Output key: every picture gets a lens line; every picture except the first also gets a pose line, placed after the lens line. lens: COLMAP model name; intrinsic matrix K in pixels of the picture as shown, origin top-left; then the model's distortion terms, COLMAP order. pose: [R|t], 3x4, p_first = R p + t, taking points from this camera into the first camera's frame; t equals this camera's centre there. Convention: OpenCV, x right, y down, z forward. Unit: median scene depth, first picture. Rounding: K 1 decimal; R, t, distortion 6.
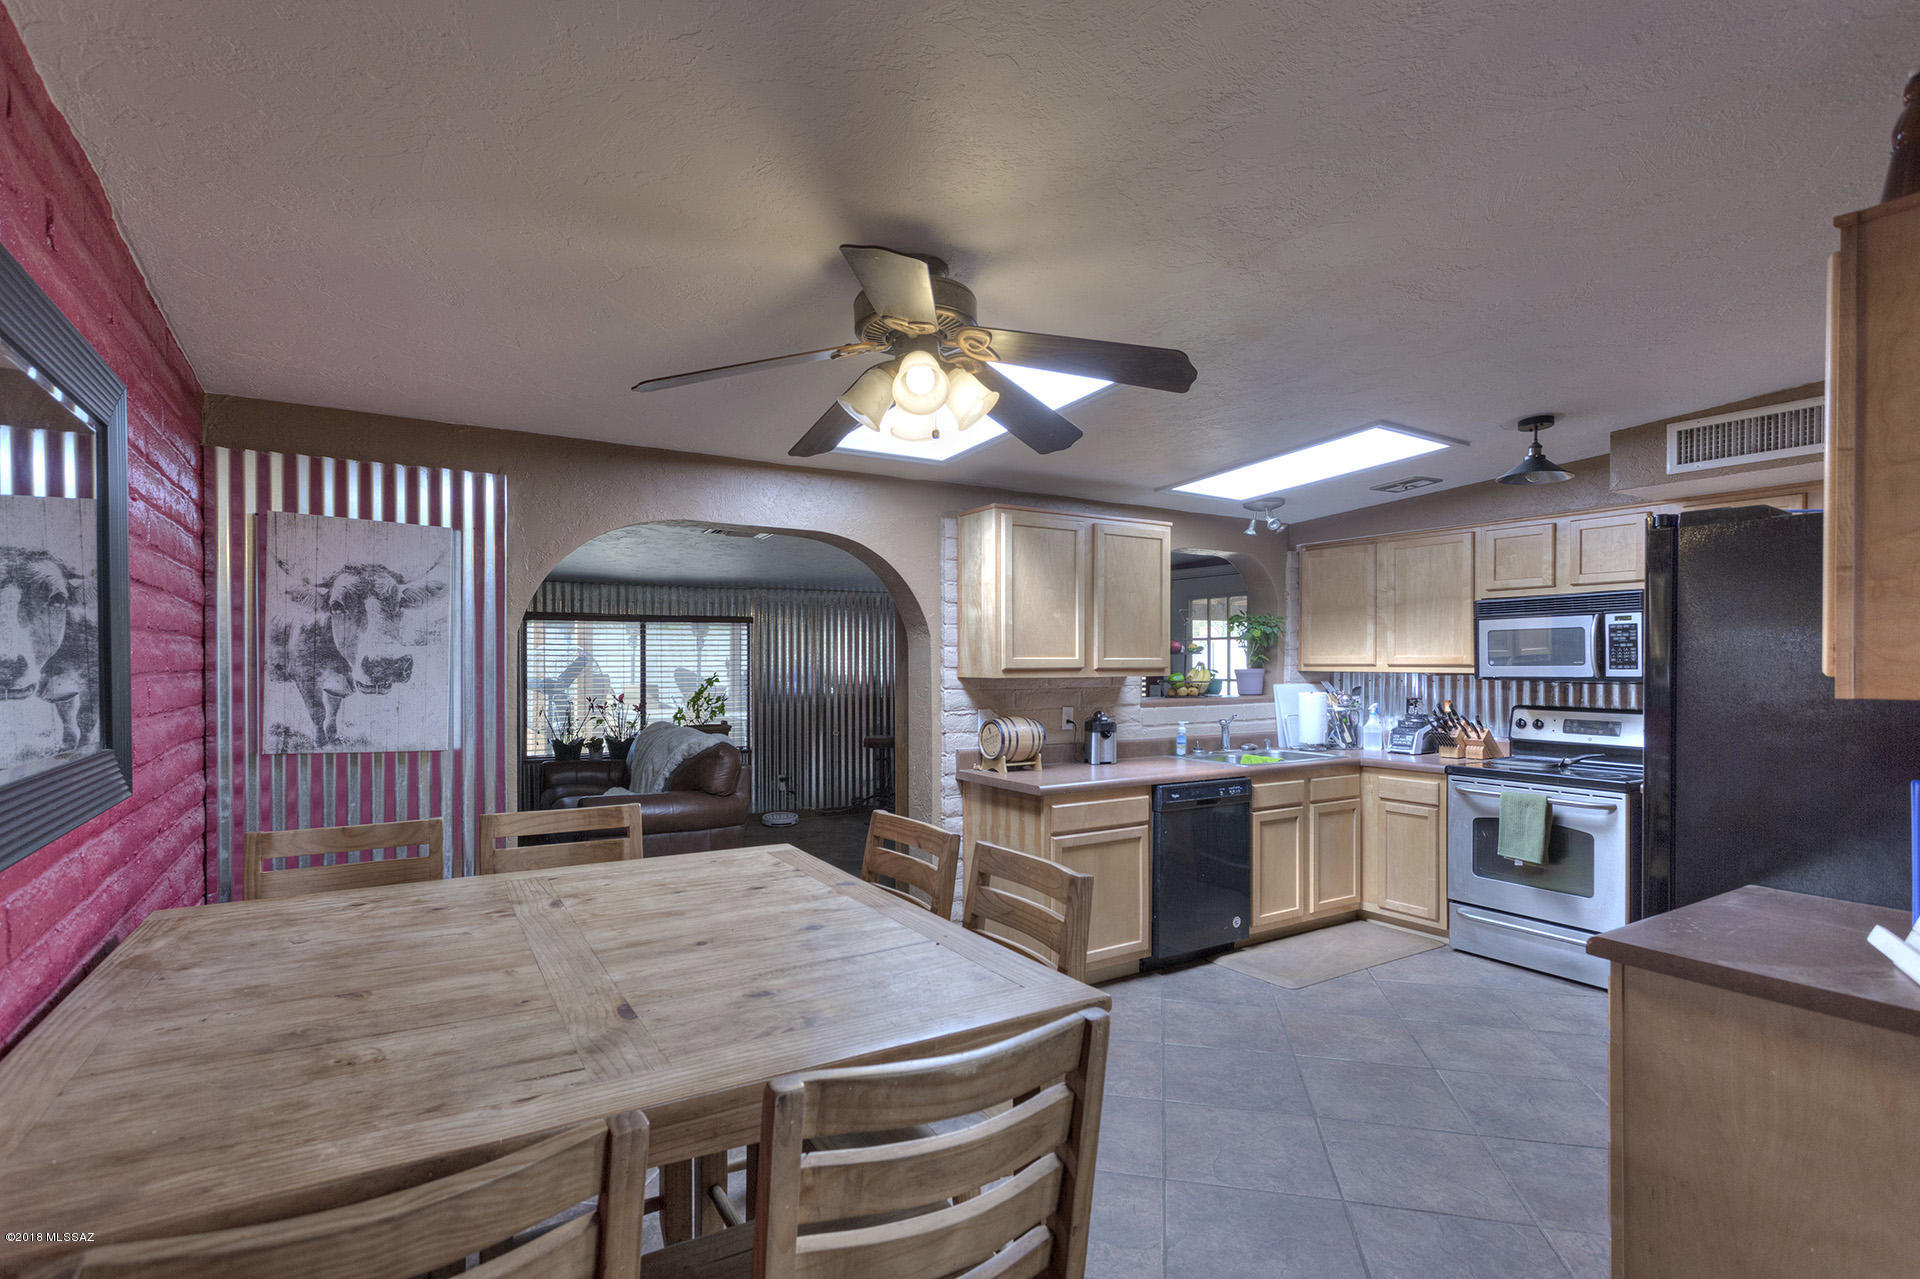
lens RADIAL K [[924.9, 0, 940.0], [0, 924.9, 670.0], [0, 0, 1]] dist [0.000557, 0.000612]
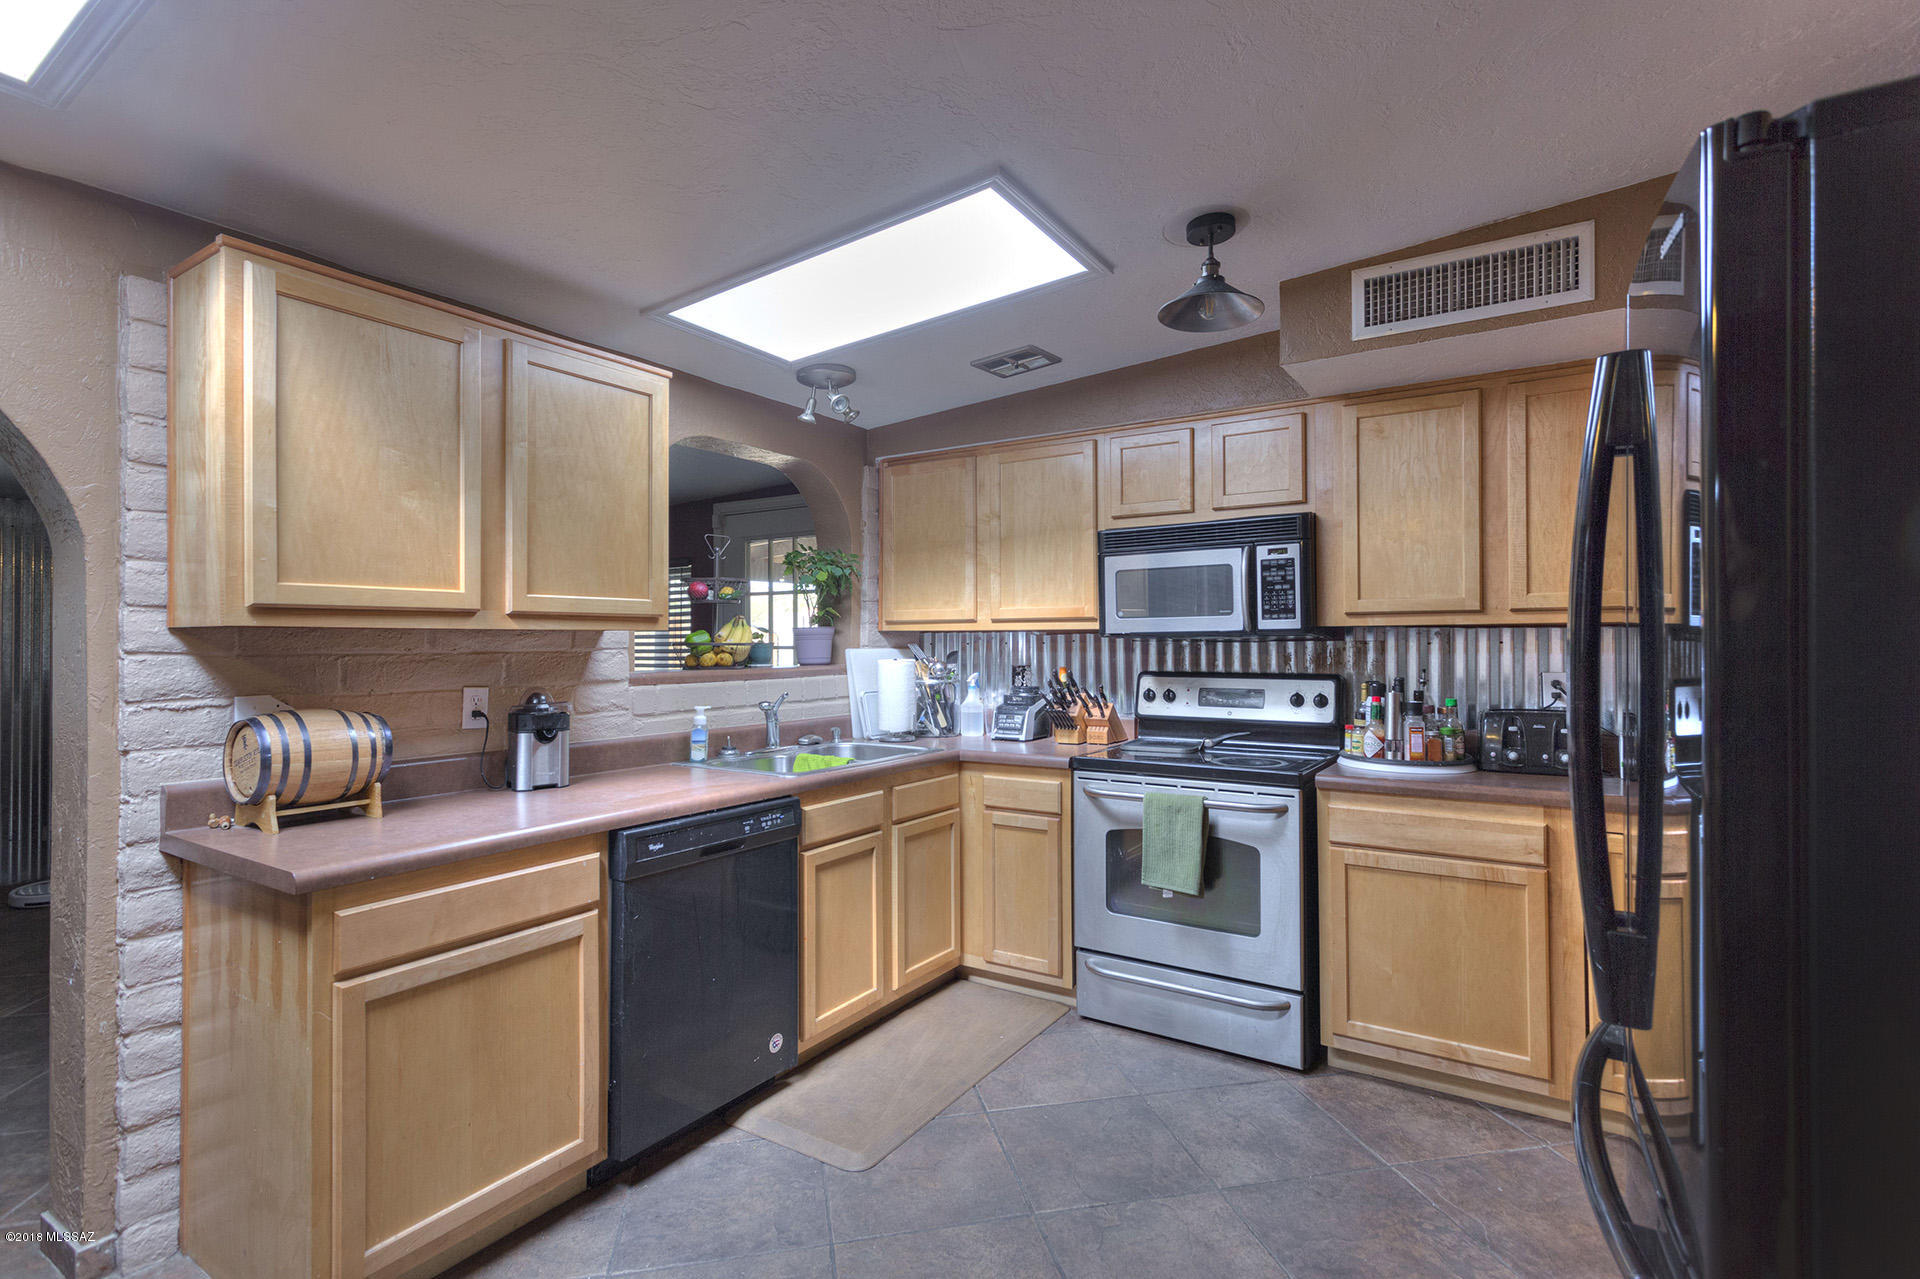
lens RADIAL K [[905.5, 0, 964.6], [0, 905.5, 634.1], [0, 0, 1]] dist [0.002117, 0.000744]
pose [[0.901253, 0.002034, 0.433288, 0.168053], [0.006280, 0.999823, -0.017758, 0.019917], [-0.433247, 0.018725, 0.901081, 0.396300]]
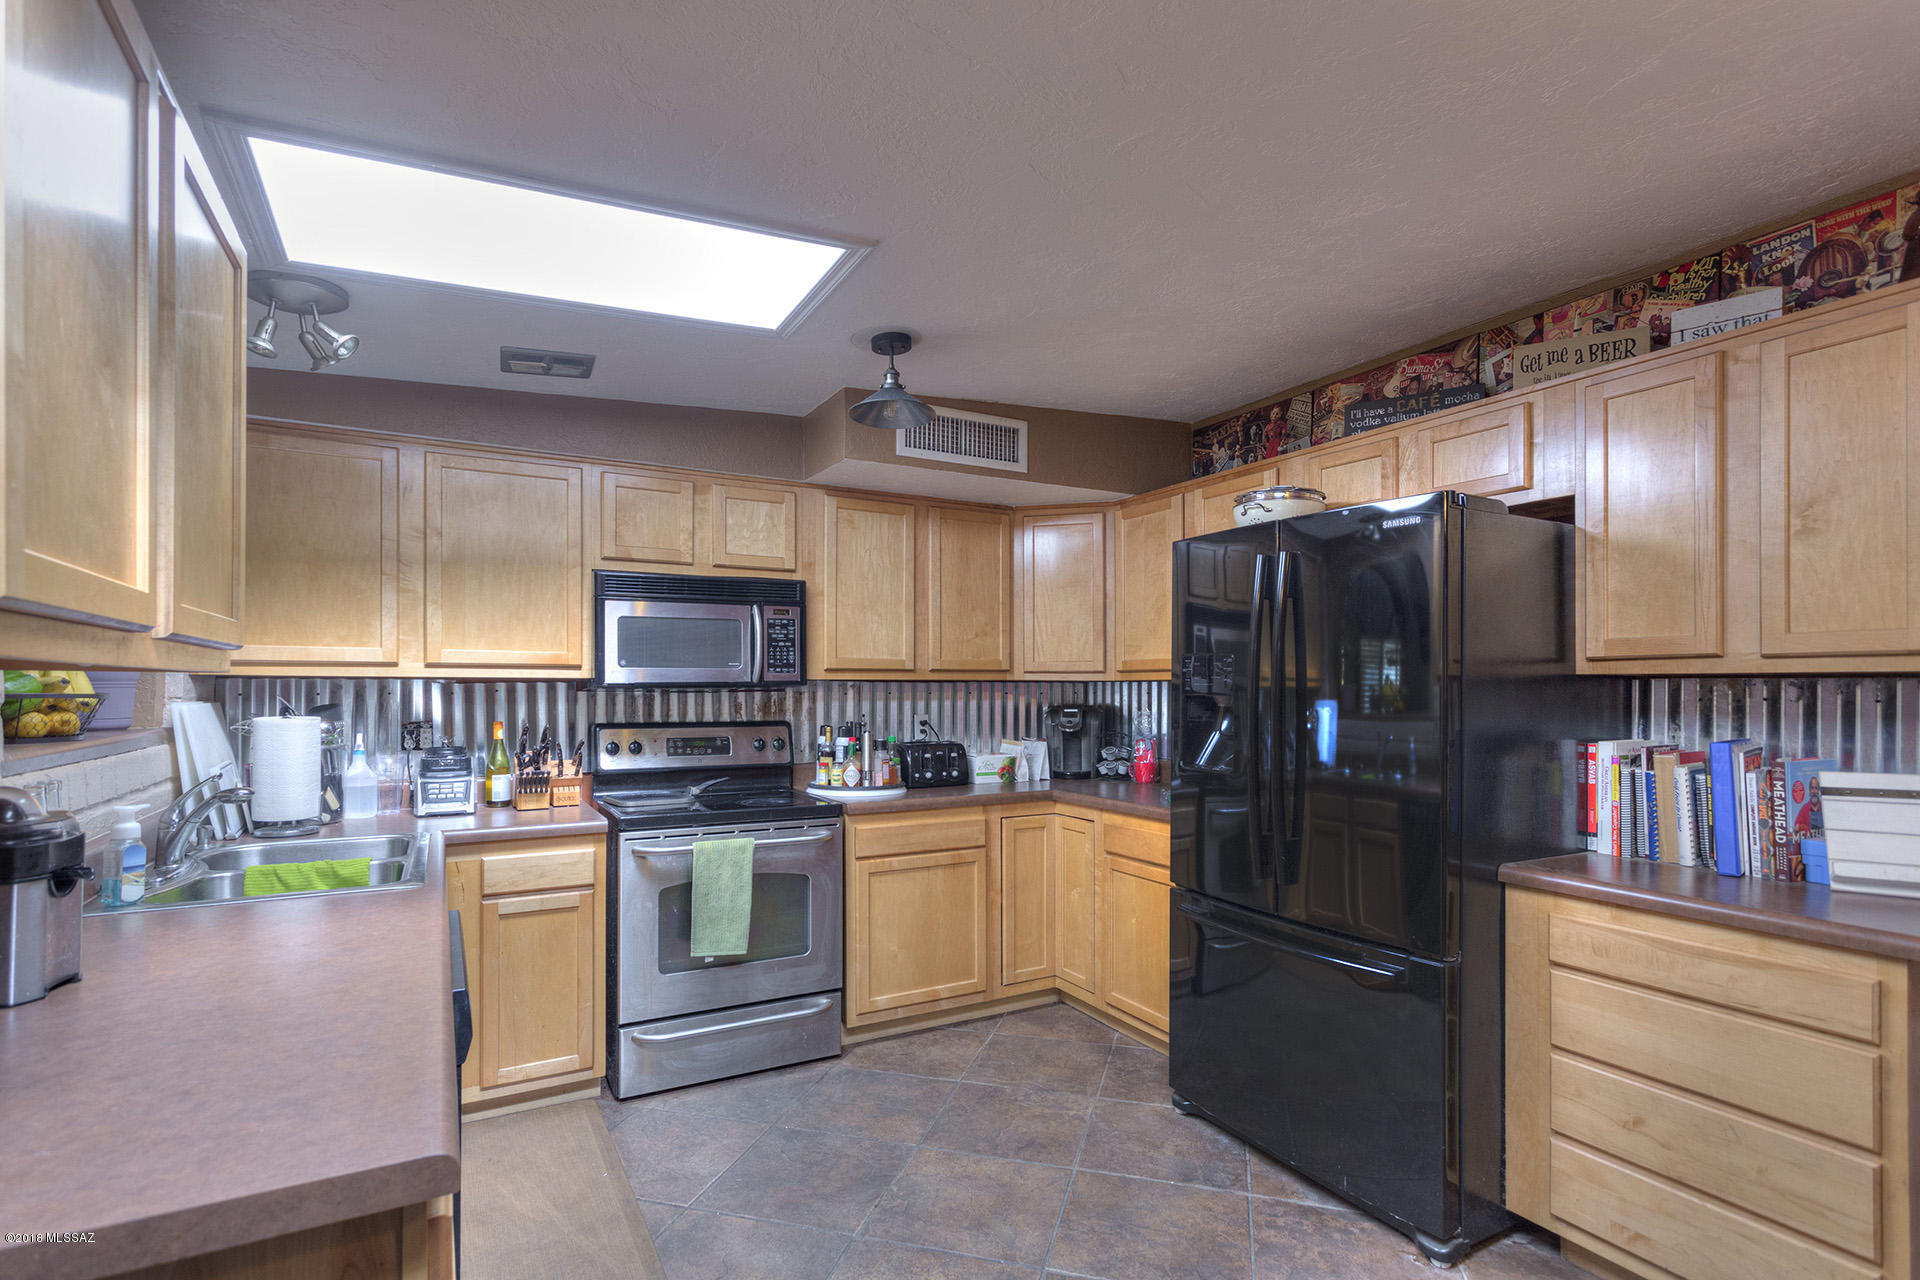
lens RADIAL K [[916.5, 0, 959.3], [0, 916.5, 684.4], [0, 0, 1]] dist [0.000834, 0.000207]
pose [[0.045197, 0.006417, 0.998957, -0.079779], [0.008287, 0.999943, -0.006799, 0.014817], [-0.998944, 0.008585, 0.045141, 0.707542]]
